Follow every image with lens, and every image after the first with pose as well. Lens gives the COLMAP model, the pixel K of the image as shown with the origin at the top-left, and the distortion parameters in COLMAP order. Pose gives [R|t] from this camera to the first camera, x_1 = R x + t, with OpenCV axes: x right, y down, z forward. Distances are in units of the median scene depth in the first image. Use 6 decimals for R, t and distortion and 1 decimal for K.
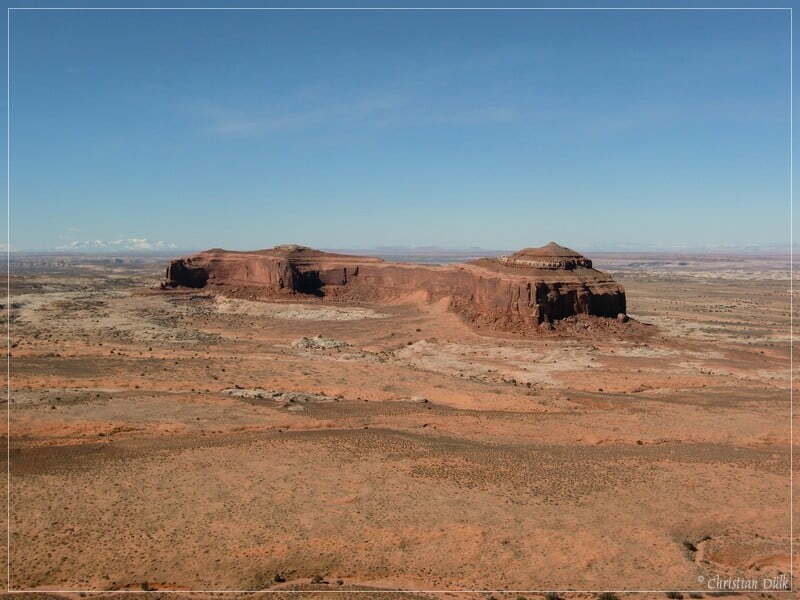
lens RADIAL K [[940.8, 0, 399.9], [0, 940.8, 299.7], [0, 0, 1]] dist [-0.090349, 0.000000]
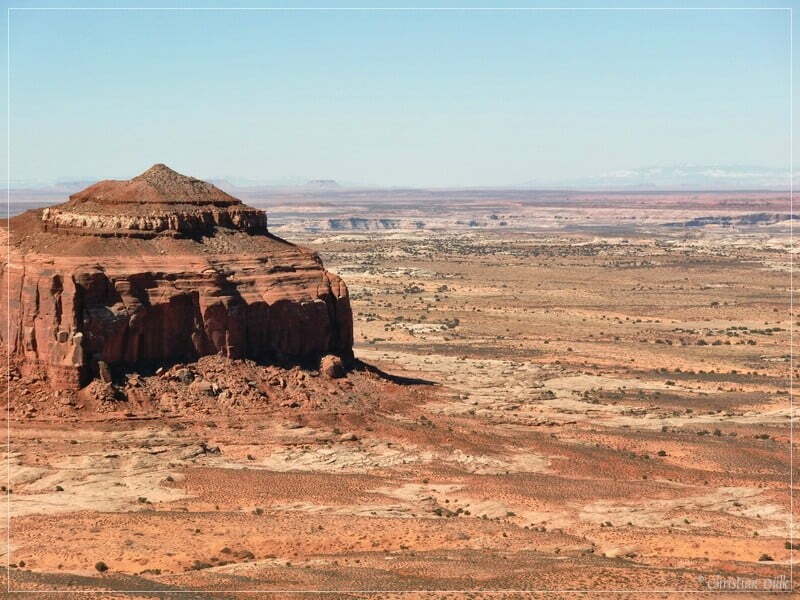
lens RADIAL K [[2483.4, 0, 400.1], [0, 2483.4, 300.9], [0, 0, 1]] dist [0.197494, 0.000000]
pose [[0.994510, -0.011709, 0.103988, 0.161207], [0.012478, 0.999899, -0.006745, 0.000615], [-0.103899, 0.008005, 0.994556, 0.011444]]
